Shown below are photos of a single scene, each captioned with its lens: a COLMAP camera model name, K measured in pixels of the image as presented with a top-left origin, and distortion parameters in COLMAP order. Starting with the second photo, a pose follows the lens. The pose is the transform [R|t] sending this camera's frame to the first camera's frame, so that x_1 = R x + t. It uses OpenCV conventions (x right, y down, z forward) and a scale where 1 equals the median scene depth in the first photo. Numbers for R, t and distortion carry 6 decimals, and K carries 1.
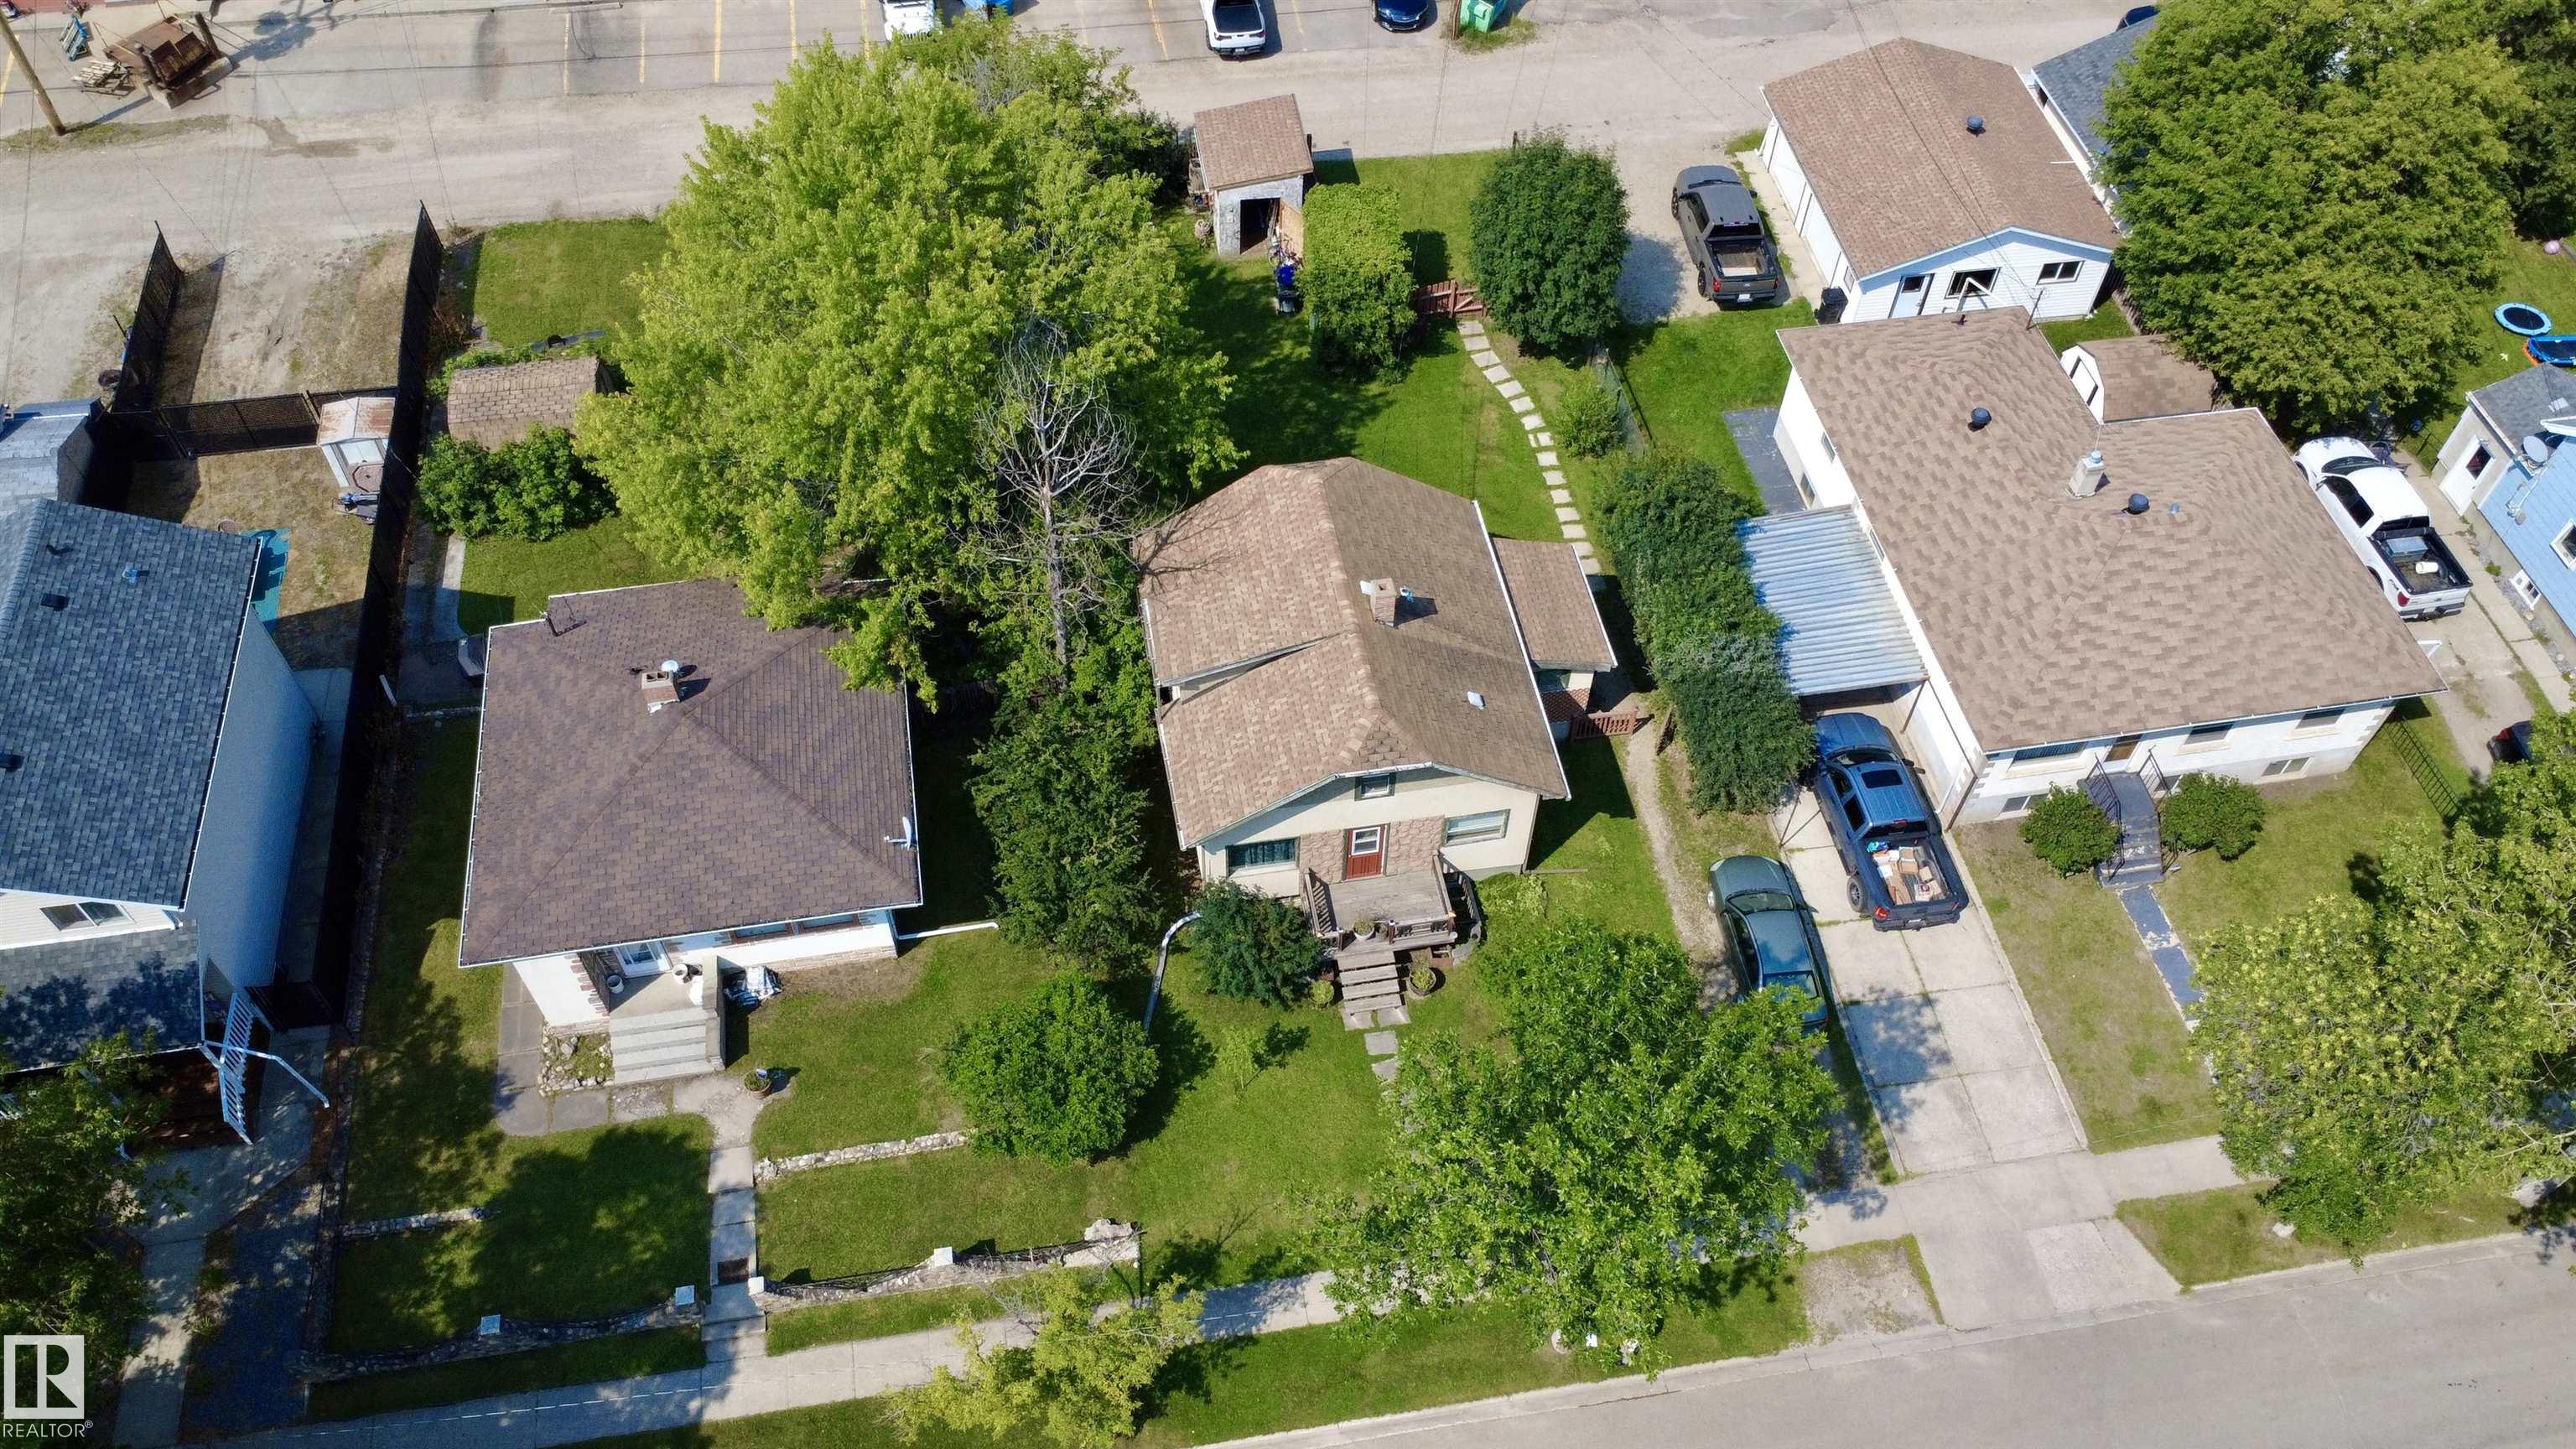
lens RADIAL K [[1924.9, 0, 1288.0], [0, 1924.9, 724.5], [0, 0, 1]] dist [0.003197, 0.007861]
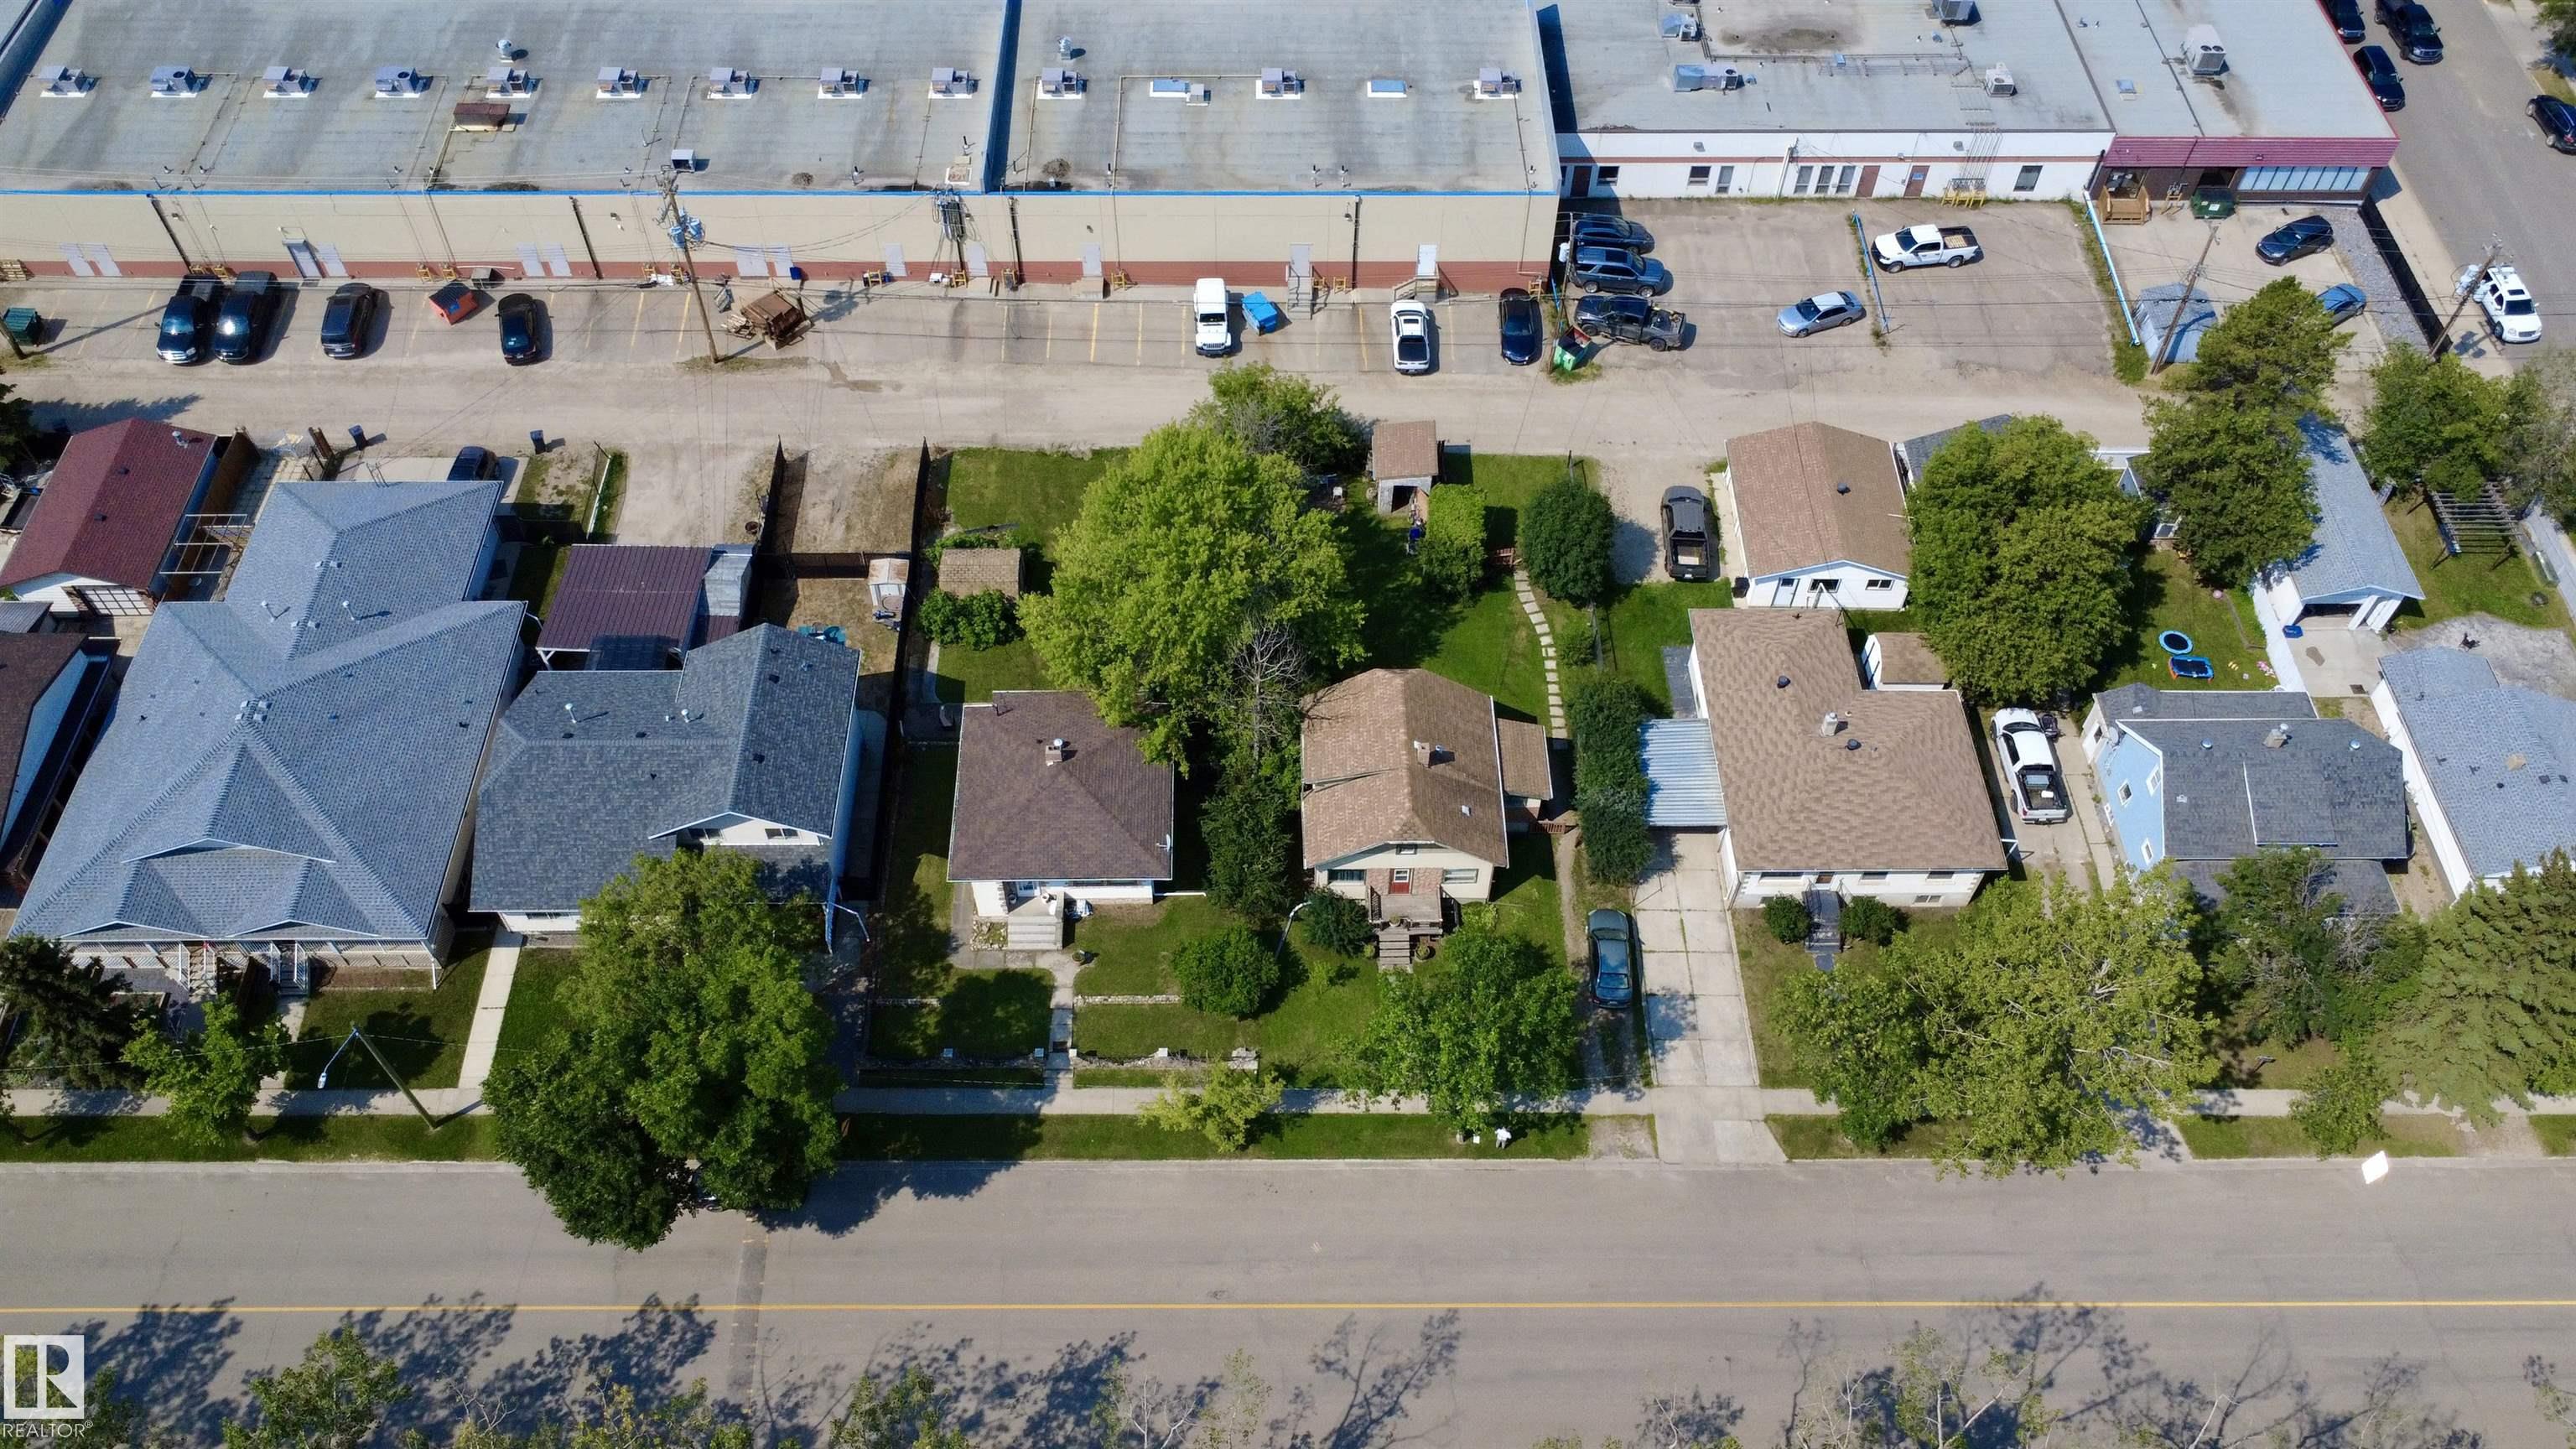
lens RADIAL K [[1924.9, 0, 1288.0], [0, 1924.9, 724.5], [0, 0, 1]] dist [0.003197, 0.007861]
pose [[0.987885, 0.120603, -0.097664, 0.093616], [-0.119968, 0.992701, 0.012375, -0.094072], [0.098444, -0.000508, 0.995143, -0.871359]]
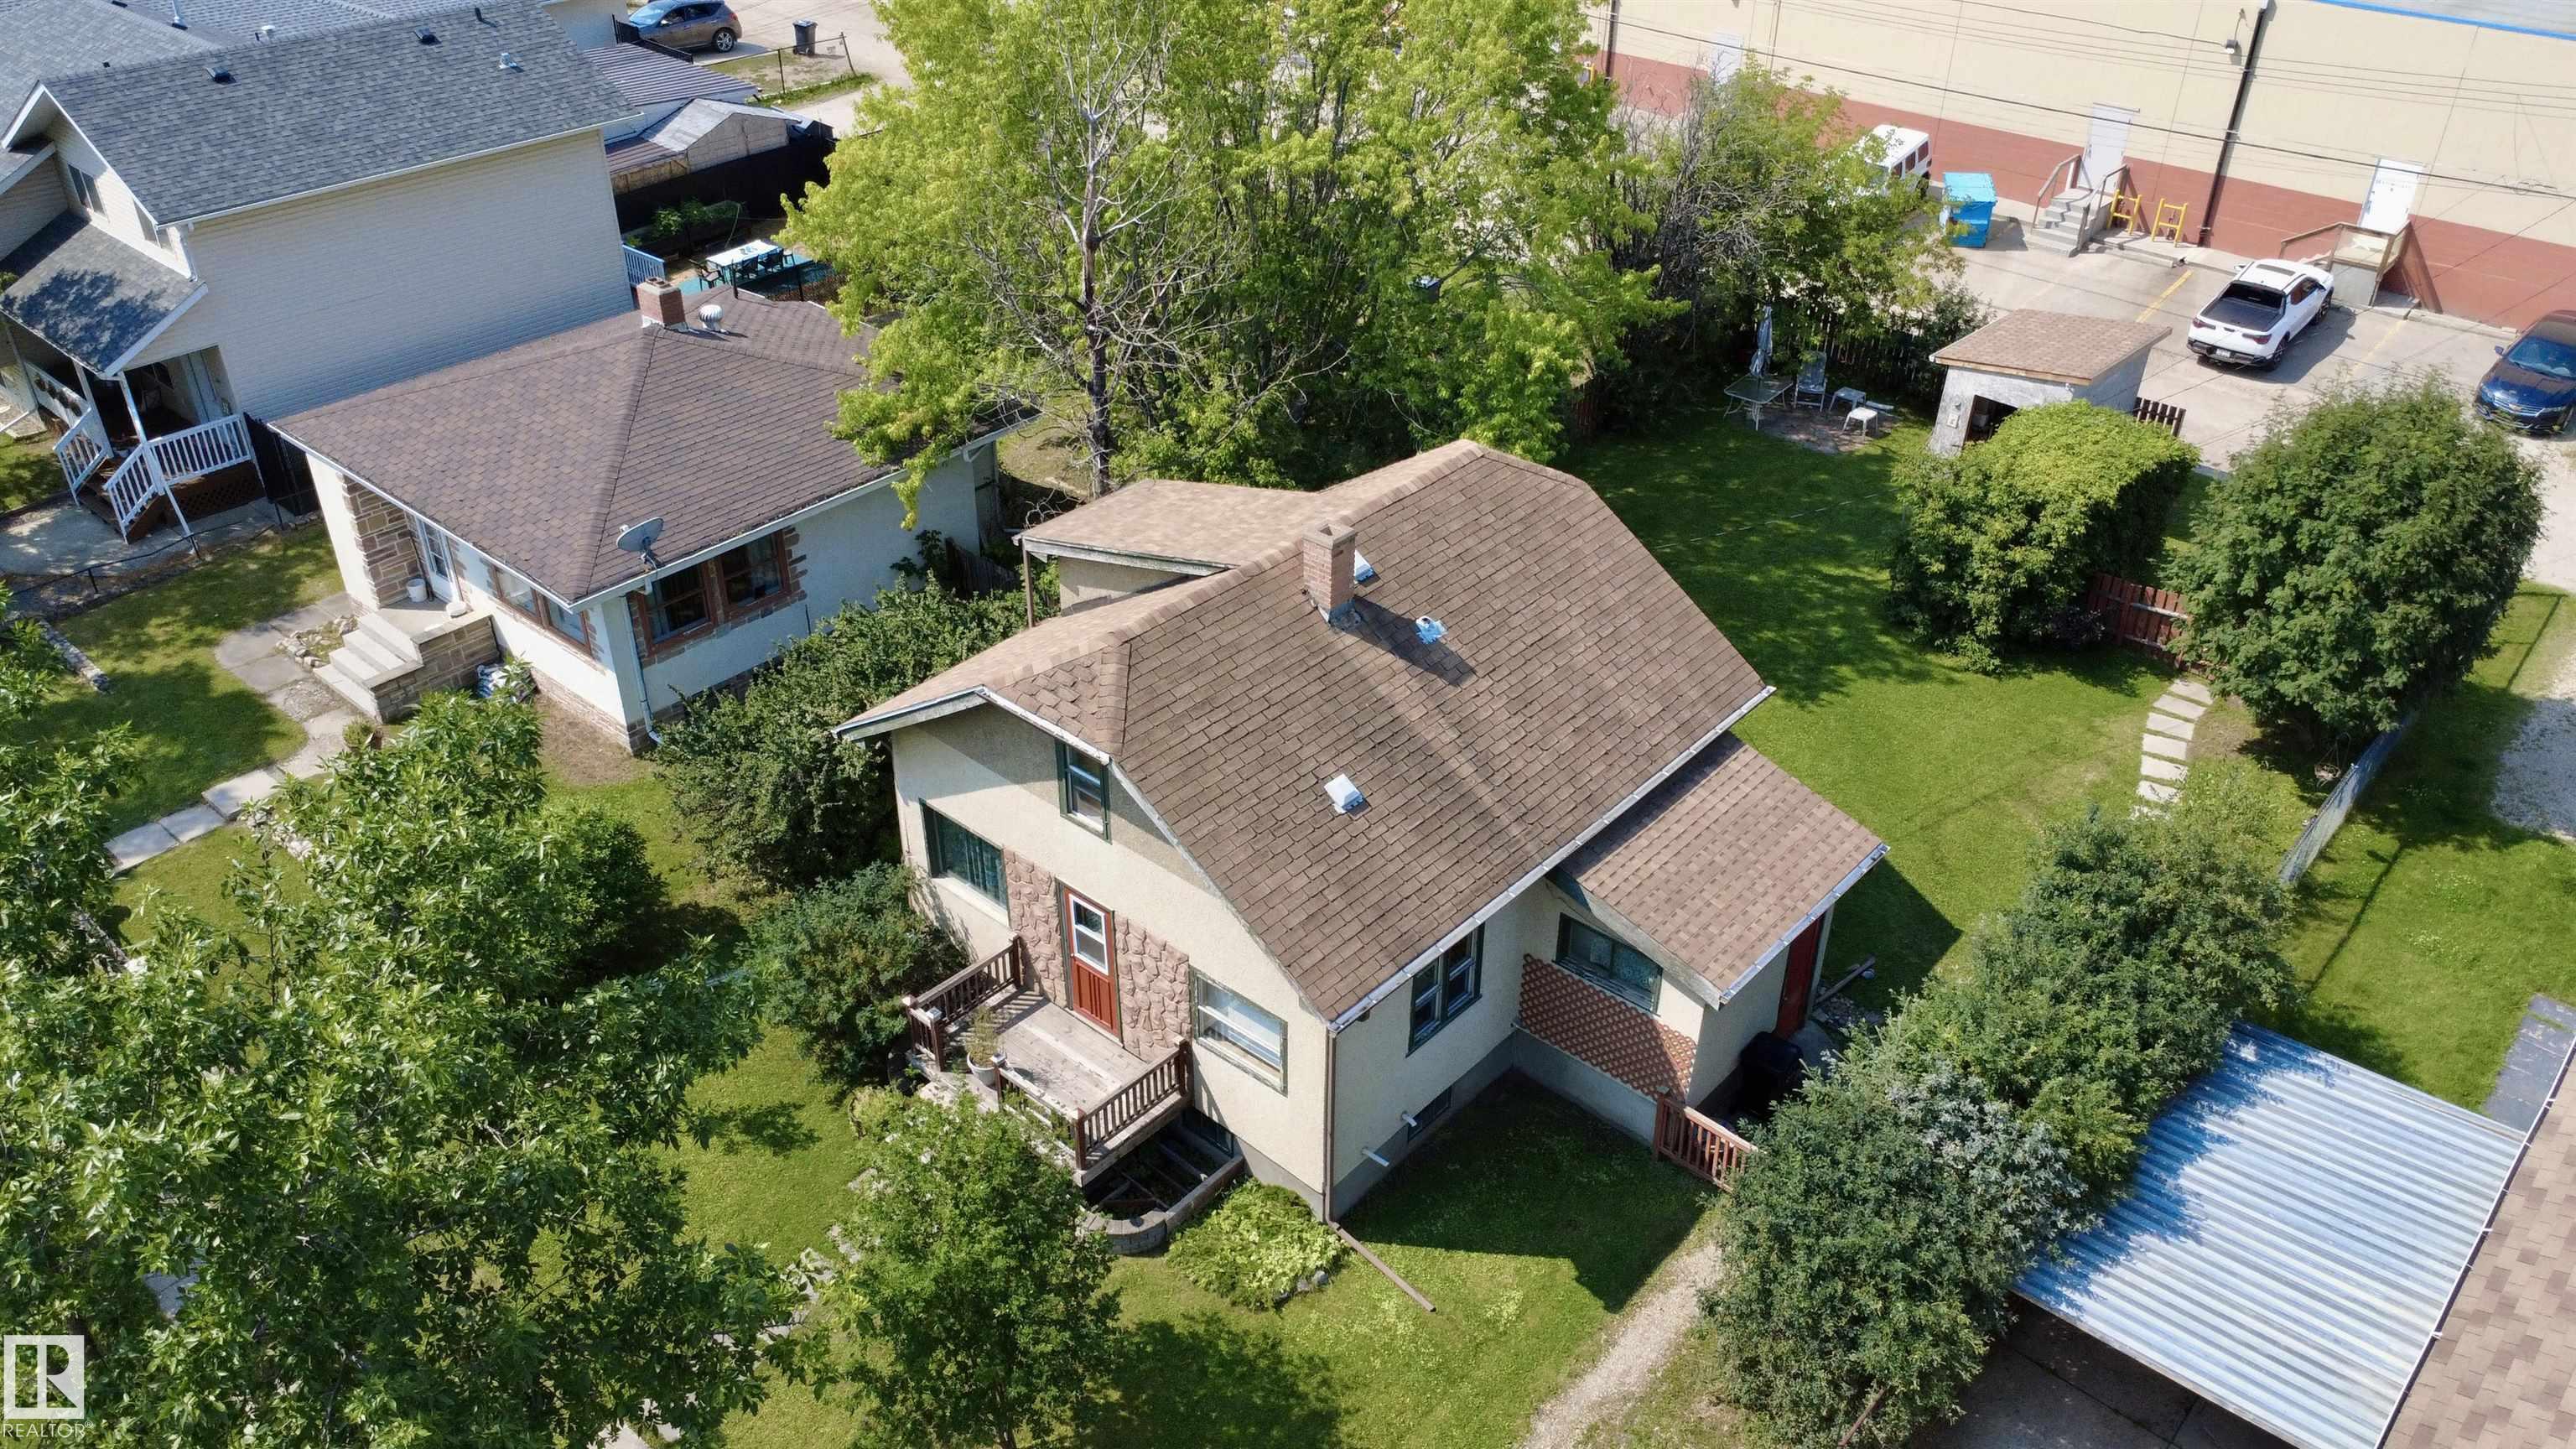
lens RADIAL K [[1924.9, 0, 1288.0], [0, 1924.9, 724.5], [0, 0, 1]] dist [0.003197, 0.007861]
pose [[0.621661, 0.416231, -0.663543, 0.399234], [-0.616603, 0.782469, -0.086853, 0.025023], [0.483051, 0.463136, 0.743079, 0.564691]]
